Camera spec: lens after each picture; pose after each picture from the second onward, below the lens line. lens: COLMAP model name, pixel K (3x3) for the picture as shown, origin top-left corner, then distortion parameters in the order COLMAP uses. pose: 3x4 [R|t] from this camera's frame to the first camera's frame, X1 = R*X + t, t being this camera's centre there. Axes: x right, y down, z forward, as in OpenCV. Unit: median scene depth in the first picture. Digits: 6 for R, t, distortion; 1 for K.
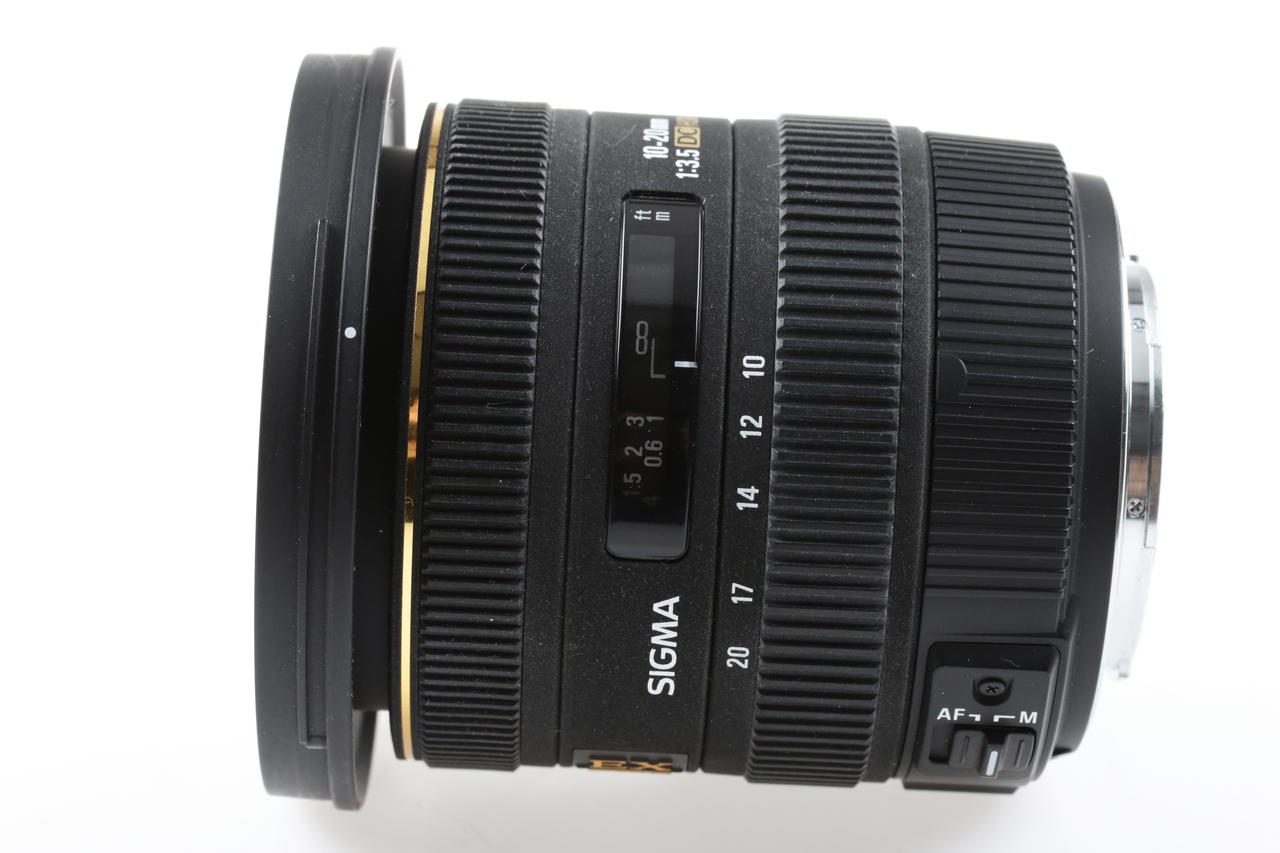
lens RADIAL K [[3560.1, 0, 640.0], [0, 3560.1, 425.5], [0, 0, 1]] dist [-0.067243, 0.000000]
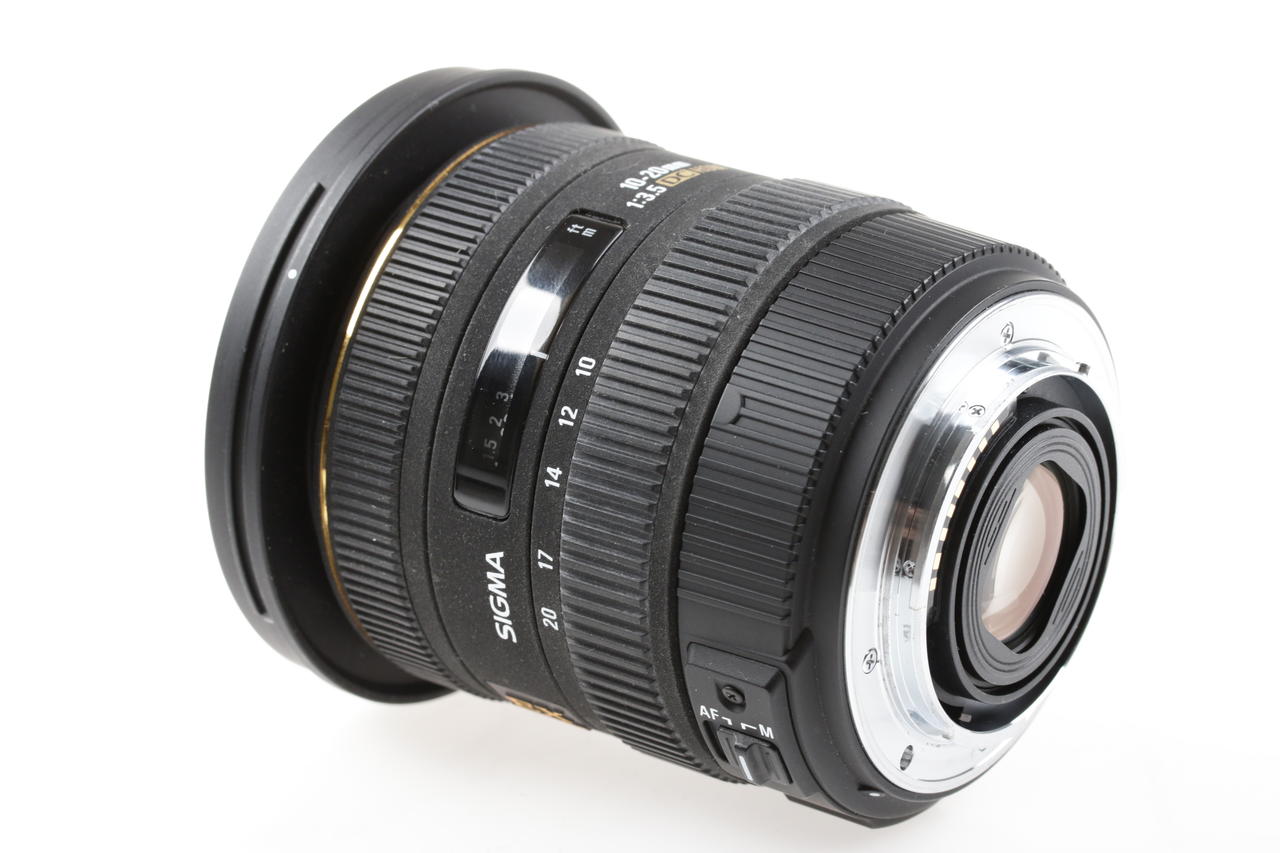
lens RADIAL K [[3560.1, 0, 639.9], [0, 3560.1, 427.4], [0, 0, 1]] dist [-0.067243, 0.000000]
pose [[0.854116, 0.195343, -0.482003, 0.595509], [-0.217140, 0.976081, 0.010805, -0.013527], [0.472584, 0.095434, 0.876103, 0.005384]]
